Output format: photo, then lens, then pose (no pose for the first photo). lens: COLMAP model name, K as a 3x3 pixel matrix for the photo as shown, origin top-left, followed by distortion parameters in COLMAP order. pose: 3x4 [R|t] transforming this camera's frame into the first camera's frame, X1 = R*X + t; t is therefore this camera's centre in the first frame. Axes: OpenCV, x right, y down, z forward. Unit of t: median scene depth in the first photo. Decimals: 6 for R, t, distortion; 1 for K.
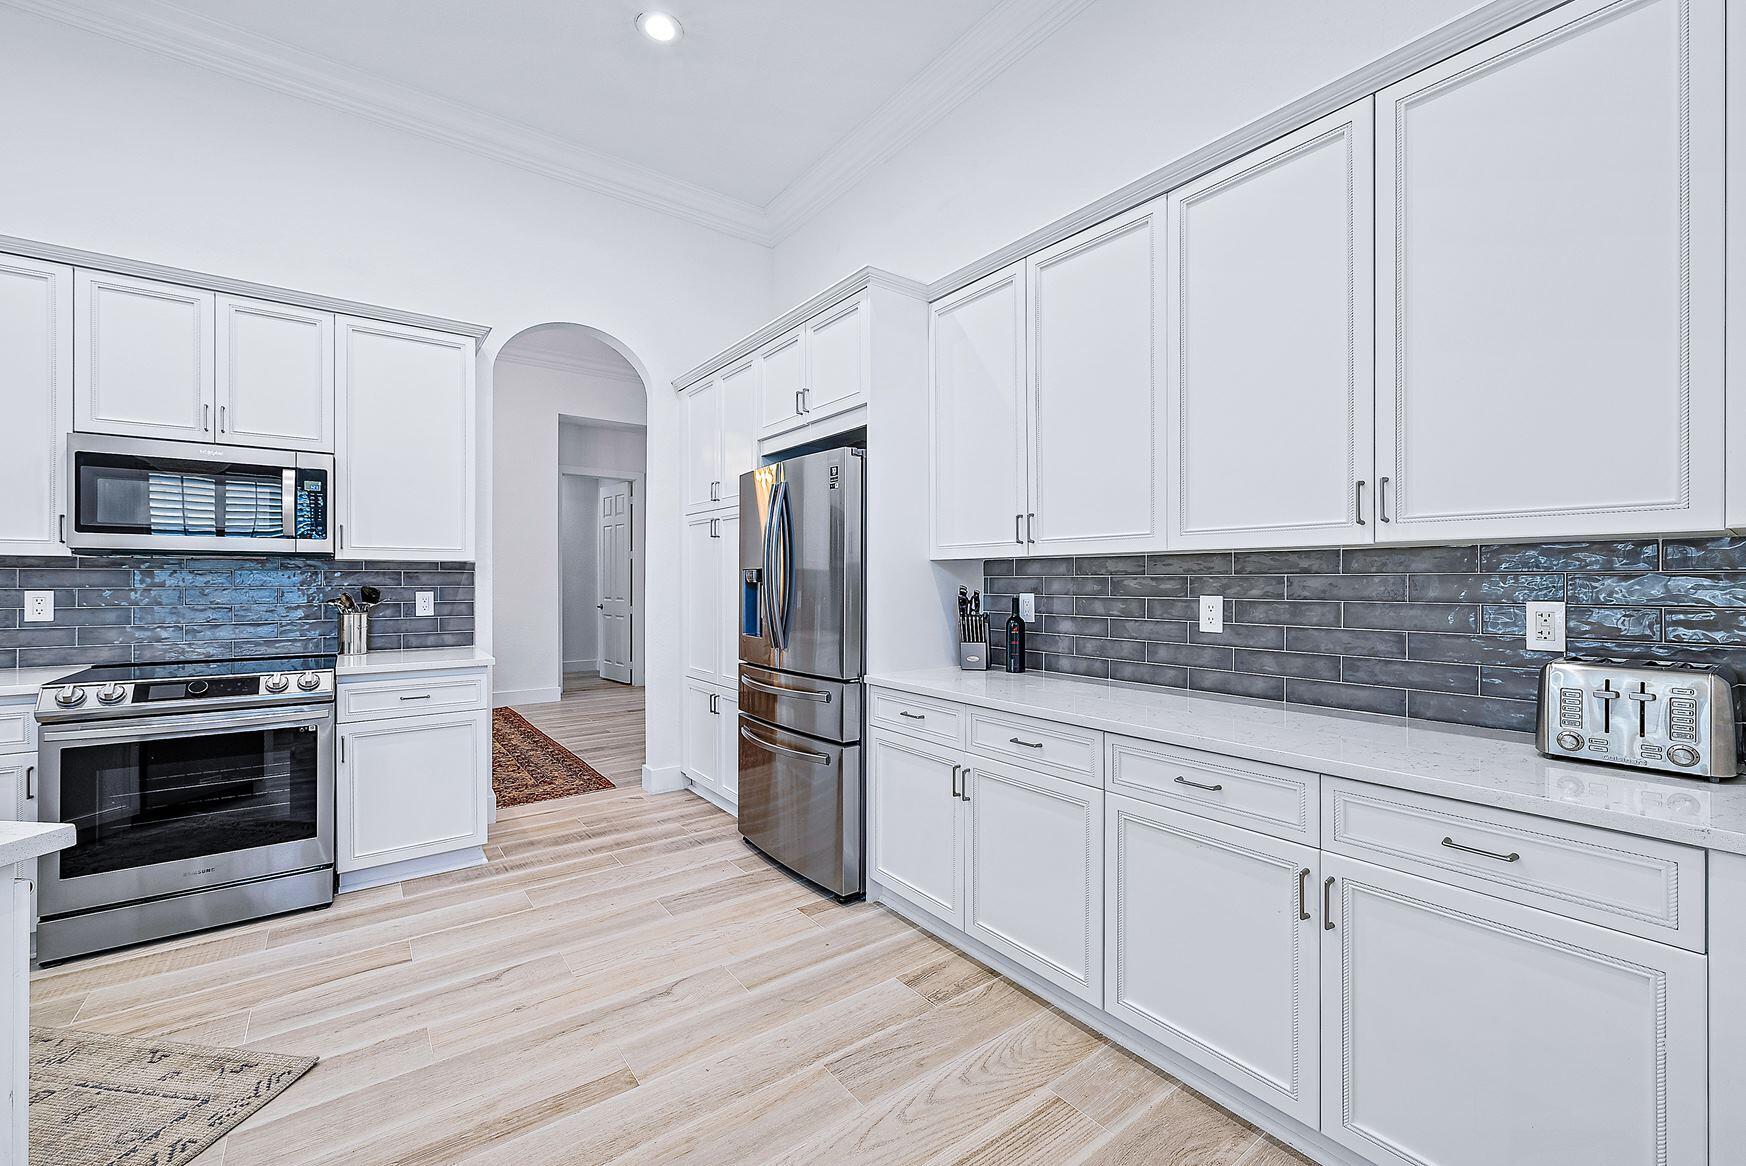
lens RADIAL K [[721.7, 0, 866.0], [0, 721.7, 582.9], [0, 0, 1]] dist [-0.000357, 0.000039]
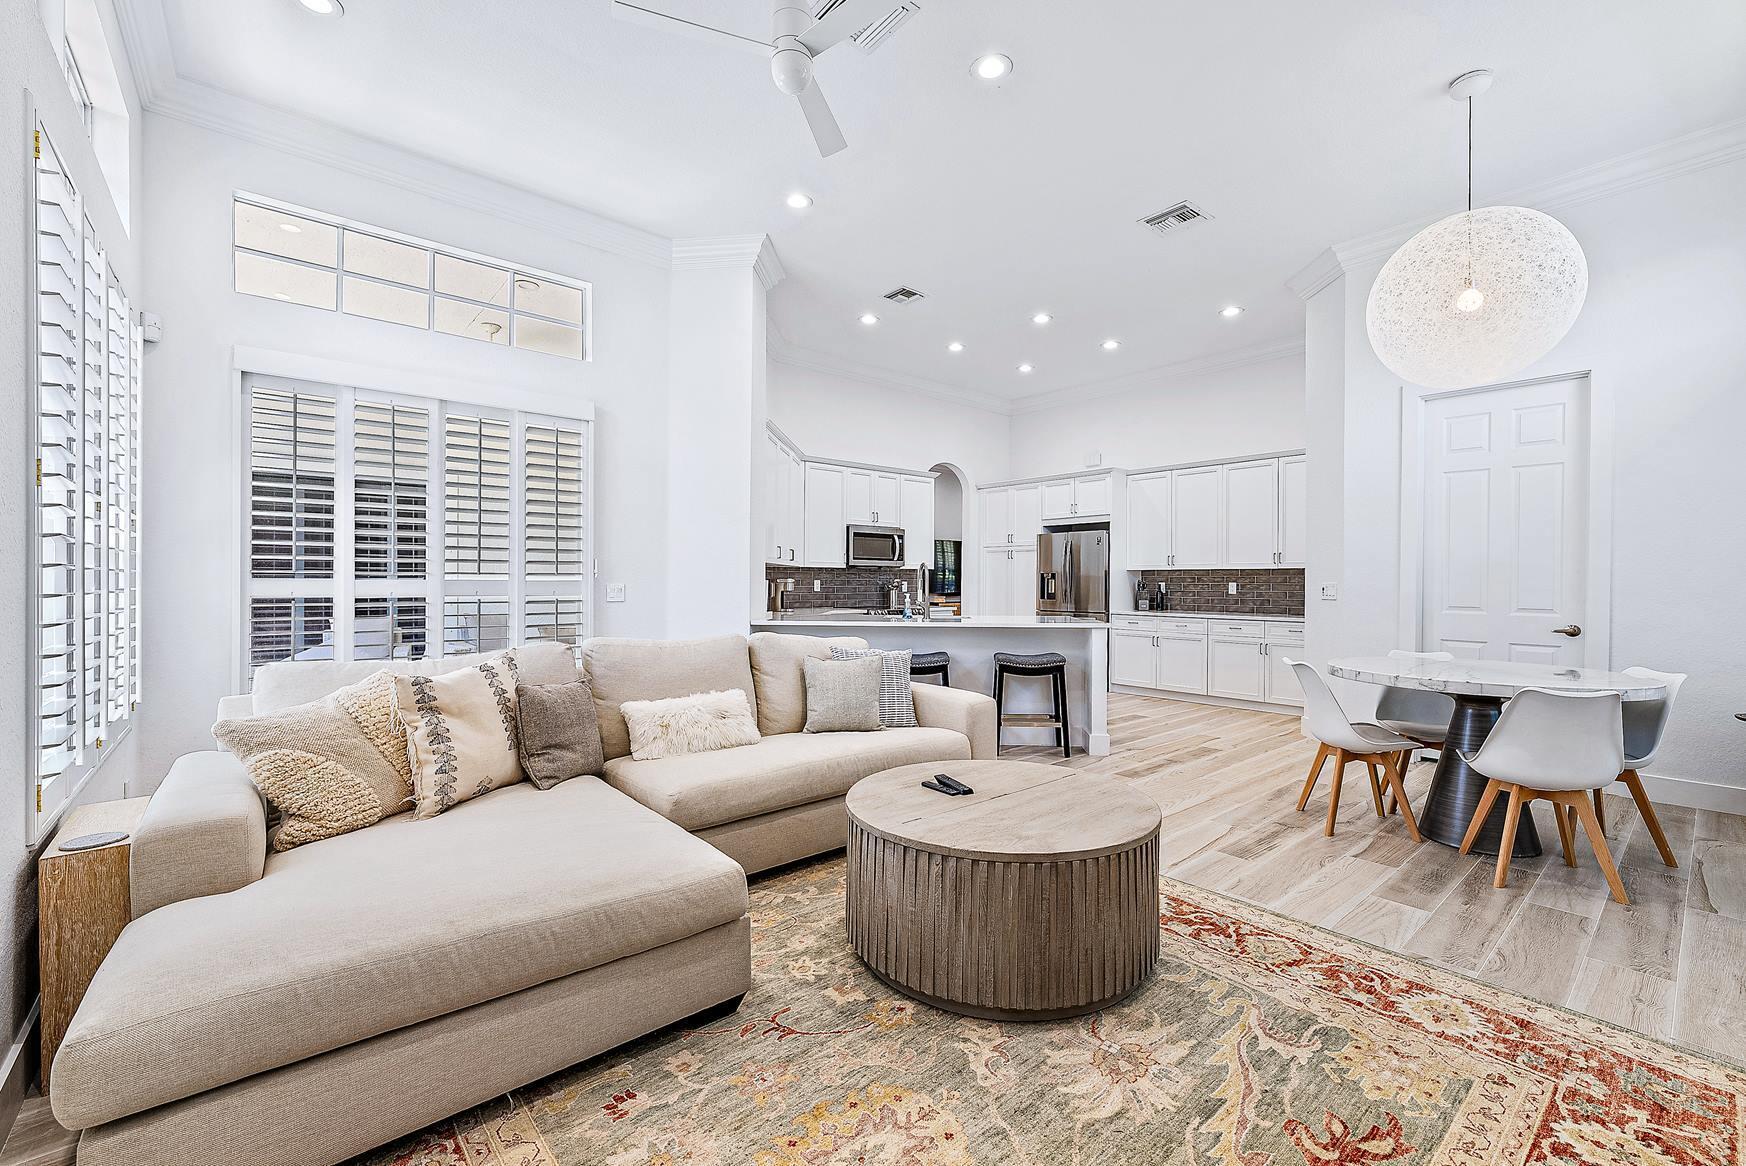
lens RADIAL K [[721.7, 0, 879.0], [0, 721.7, 581.6], [0, 0, 1]] dist [-0.000357, 0.000039]
pose [[0.997334, 0.004333, 0.072837, -1.078808], [-0.004532, 0.999986, 0.002559, 0.009039], [-0.072825, -0.002883, 0.997341, -1.702422]]
